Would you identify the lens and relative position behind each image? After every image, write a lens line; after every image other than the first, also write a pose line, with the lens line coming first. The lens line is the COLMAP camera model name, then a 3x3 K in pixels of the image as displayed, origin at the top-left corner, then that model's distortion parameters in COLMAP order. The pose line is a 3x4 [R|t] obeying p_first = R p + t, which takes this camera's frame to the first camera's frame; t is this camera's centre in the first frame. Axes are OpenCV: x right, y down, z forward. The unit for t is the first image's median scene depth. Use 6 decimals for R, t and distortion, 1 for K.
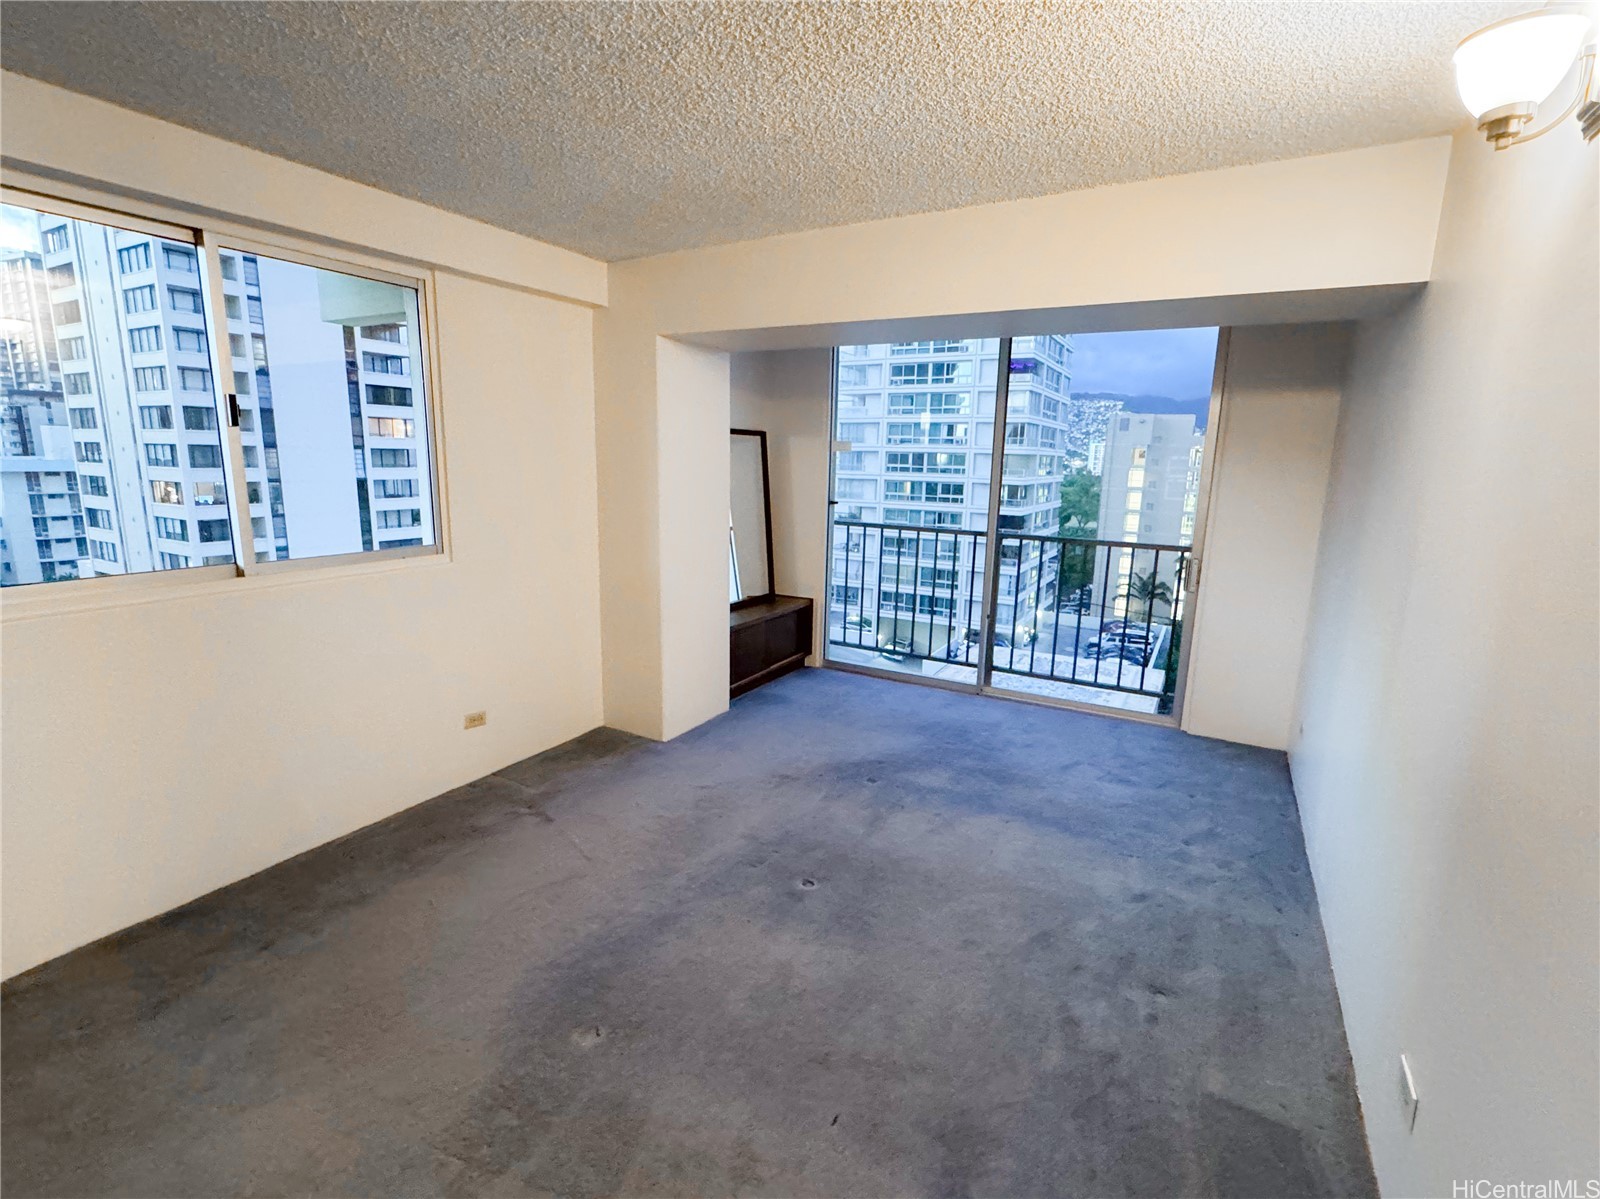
lens RADIAL K [[752.0, 0, 800.0], [0, 752.0, 599.5], [0, 0, 1]] dist [-0.003699, -0.000049]
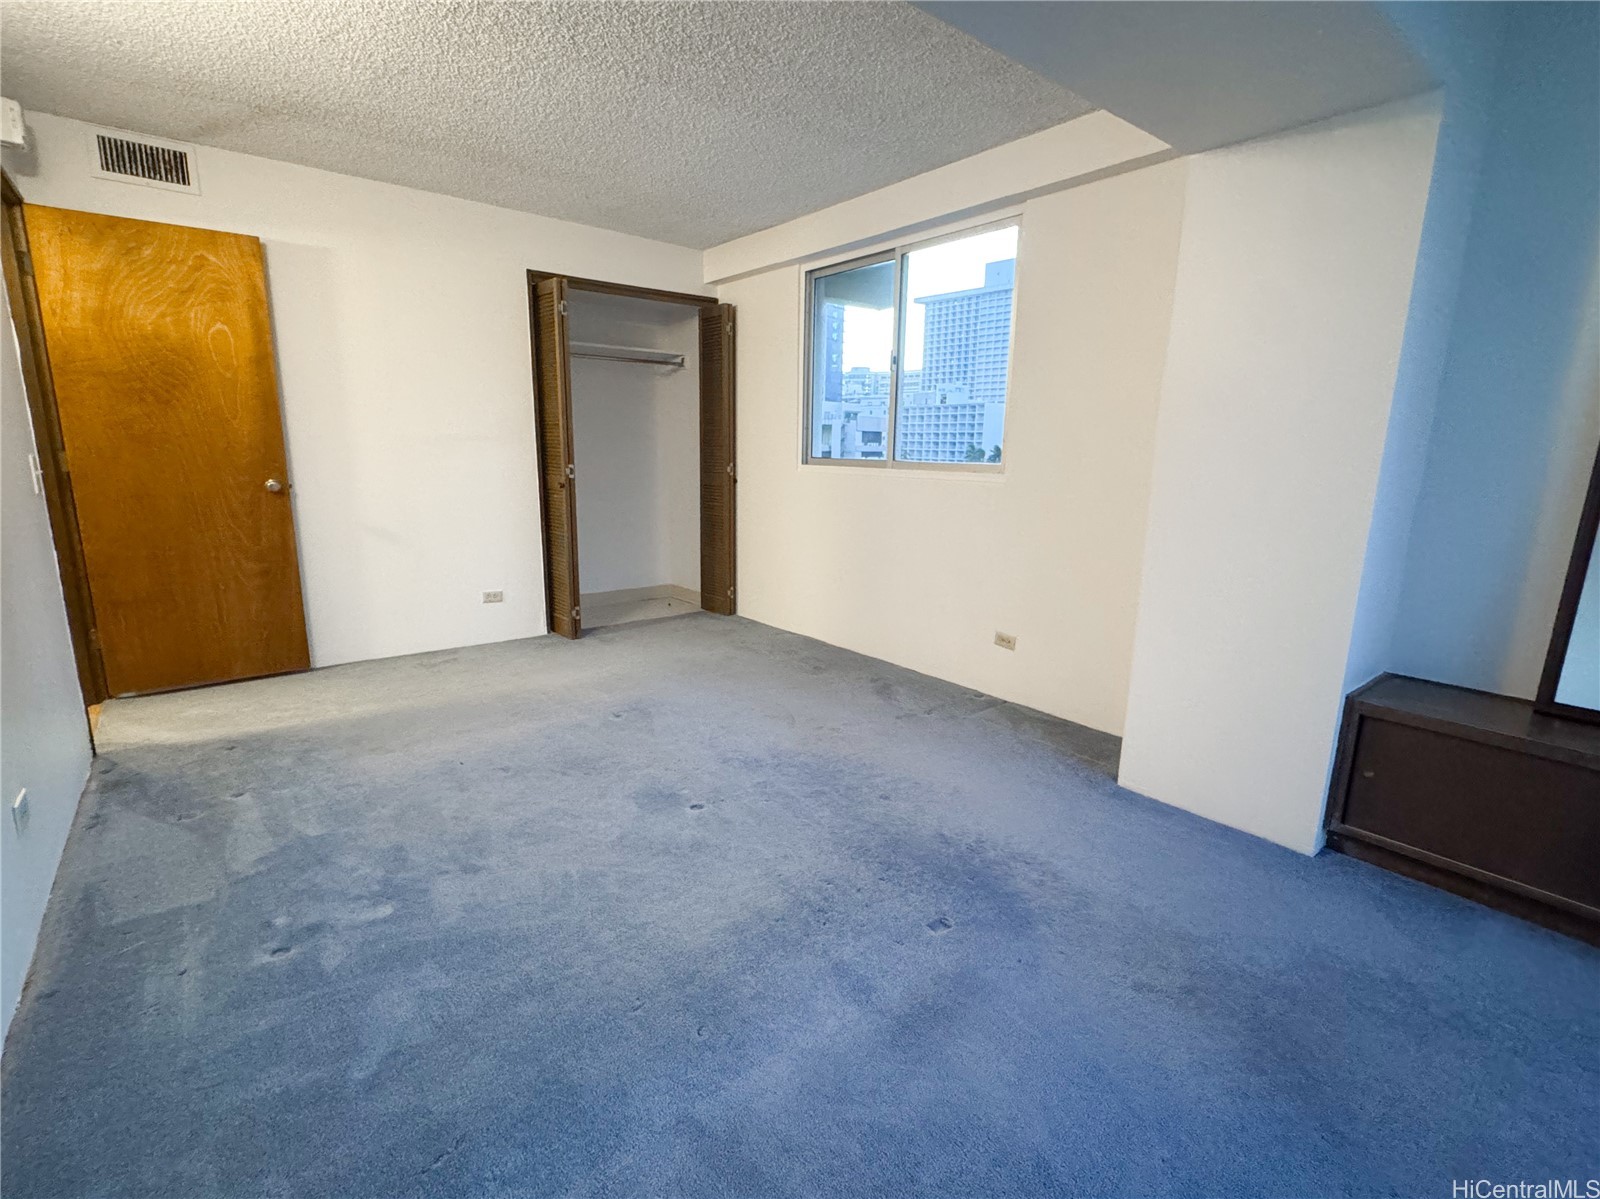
lens RADIAL K [[752.0, 0, 800.0], [0, 752.0, 599.5], [0, 0, 1]] dist [-0.003699, -0.000049]
pose [[-0.385543, 0.159050, -0.908878, 0.156381], [-0.204843, 0.945696, 0.252387, -0.026091], [0.899664, 0.283484, -0.332026, 0.253089]]
